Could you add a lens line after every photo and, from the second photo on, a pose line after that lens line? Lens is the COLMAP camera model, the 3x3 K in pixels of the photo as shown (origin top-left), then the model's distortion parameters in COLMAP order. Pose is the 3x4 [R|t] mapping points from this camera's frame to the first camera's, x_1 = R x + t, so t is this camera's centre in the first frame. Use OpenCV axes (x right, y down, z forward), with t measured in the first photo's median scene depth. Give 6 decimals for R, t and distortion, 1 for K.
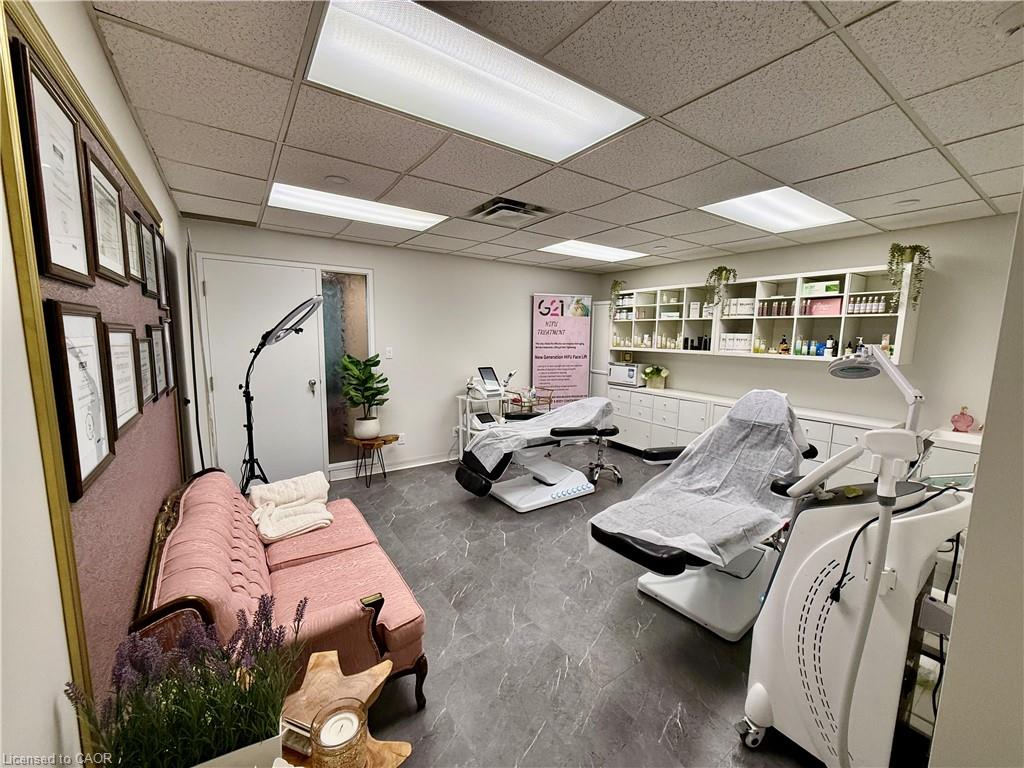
lens RADIAL K [[408.0, 0, 513.4], [0, 408.0, 385.4], [0, 0, 1]] dist [0.001121, 0.000209]
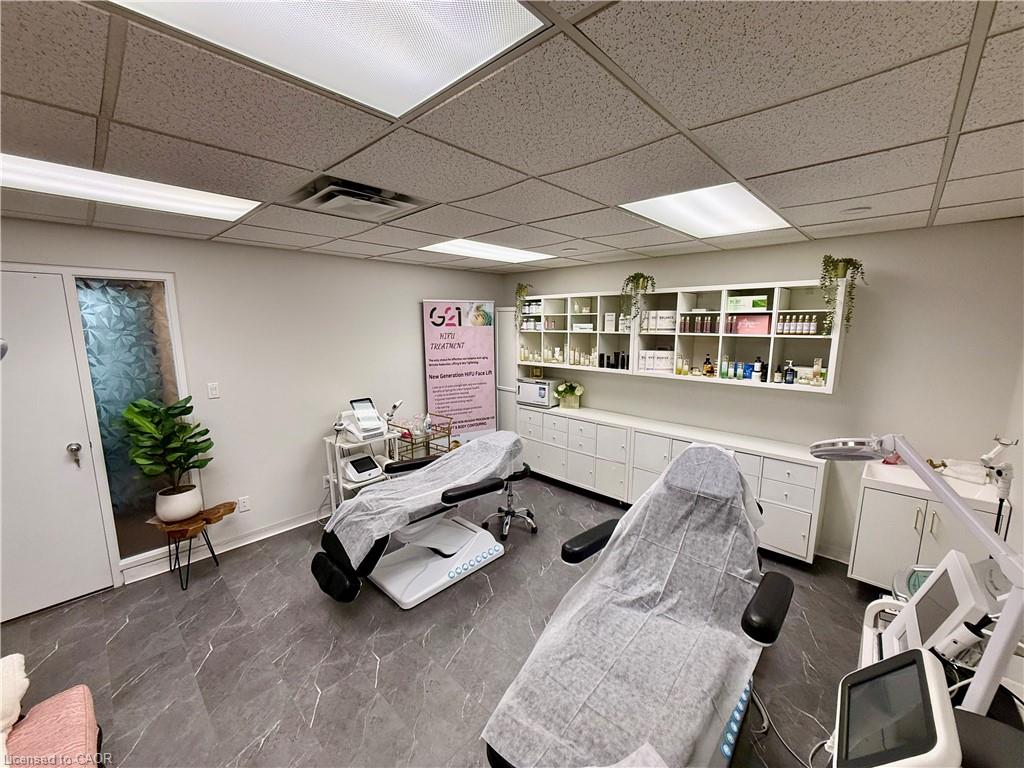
lens RADIAL K [[408.0, 0, 513.4], [0, 408.0, 385.4], [0, 0, 1]] dist [0.001121, 0.000209]
pose [[0.977681, -0.049182, 0.204257, 0.074478], [0.042806, 0.998452, 0.035521, -0.109871], [-0.205687, -0.025985, 0.978273, 0.234957]]
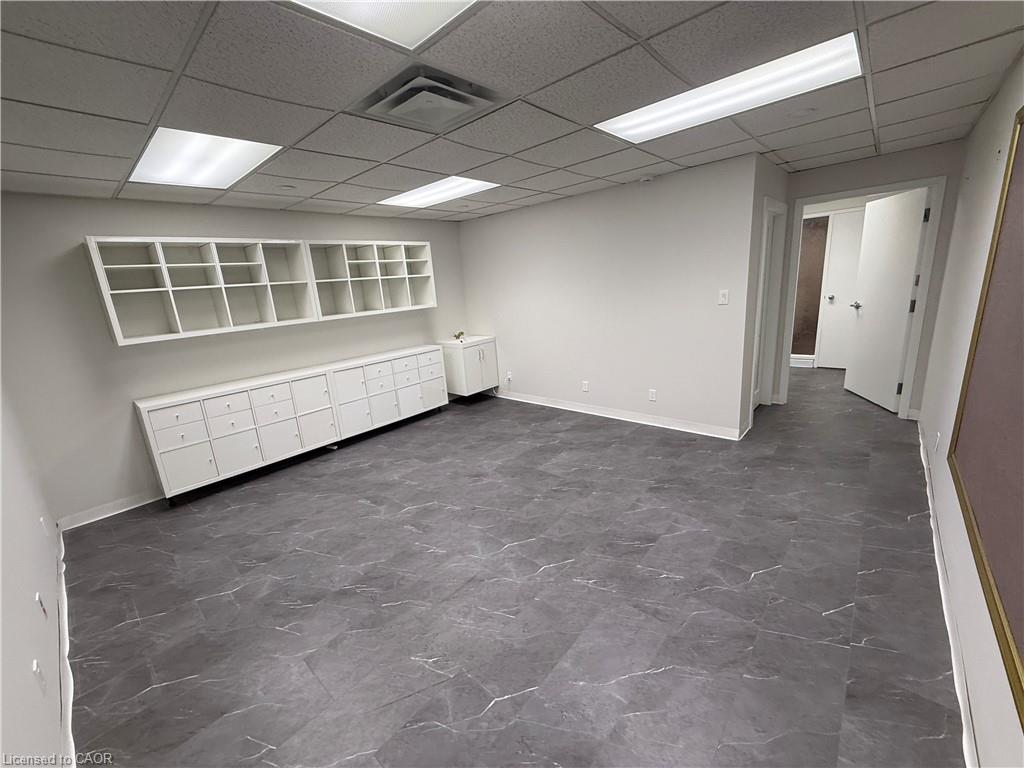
lens RADIAL K [[408.9, 0, 512.0], [0, 408.9, 384.0], [0, 0, 1]] dist [0.000953, 0.000044]
pose [[-0.238015, -0.235504, 0.942277, -0.614557], [0.194650, 0.938910, 0.283830, -0.140928], [-0.951557, 0.250970, -0.177633, 0.916956]]
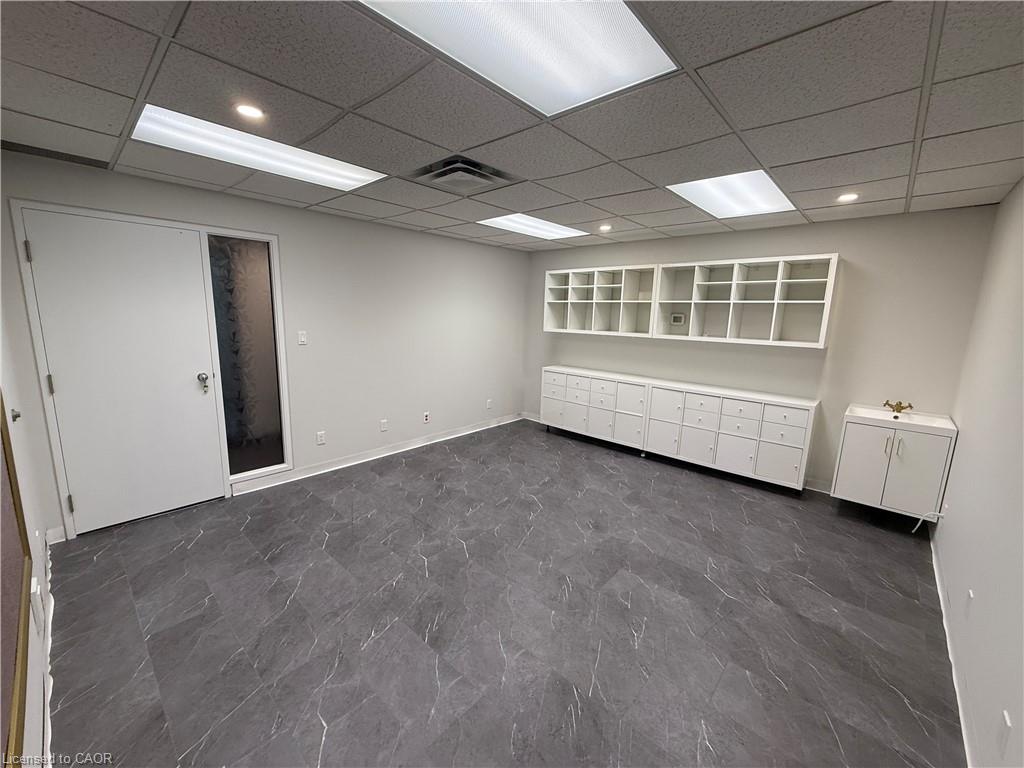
lens RADIAL K [[410.2, 0, 505.3], [0, 410.2, 383.9], [0, 0, 1]] dist [0.001250, -0.000079]
pose [[0.975181, -0.030777, 0.219260, -0.103875], [0.019498, 0.998382, 0.053424, -0.027325], [-0.220550, -0.047822, 0.974203, 0.101904]]
